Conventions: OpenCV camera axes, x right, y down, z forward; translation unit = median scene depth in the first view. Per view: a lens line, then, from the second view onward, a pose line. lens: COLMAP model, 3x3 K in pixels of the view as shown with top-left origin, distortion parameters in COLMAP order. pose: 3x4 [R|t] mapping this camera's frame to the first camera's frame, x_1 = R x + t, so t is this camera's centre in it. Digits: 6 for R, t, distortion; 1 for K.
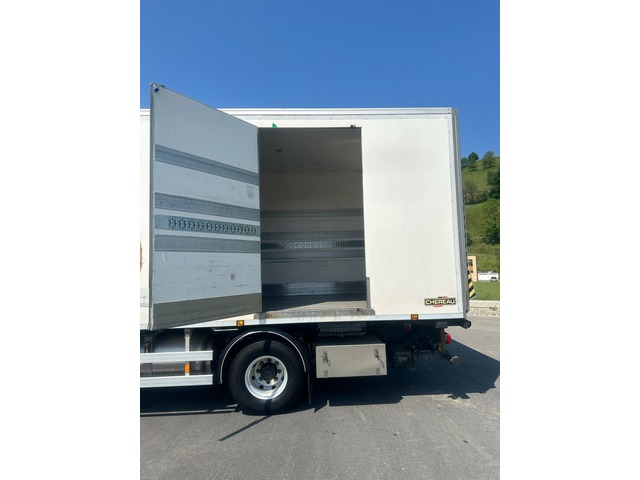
lens RADIAL K [[347.9, 0, 320.0], [0, 347.9, 240.0], [0, 0, 1]] dist [0.030268, -0.000883]
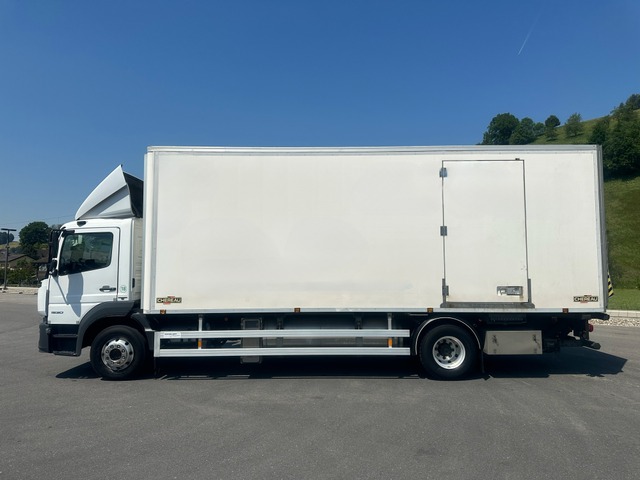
lens RADIAL K [[447.7, 0, 320.0], [0, 447.7, 240.0], [0, 0, 1]] dist [0.092324, -0.119477]
pose [[0.998689, 0.019329, -0.047396, -0.557348], [-0.018726, 0.999738, 0.013125, -0.043342], [0.047637, -0.012220, 0.998790, -0.713170]]
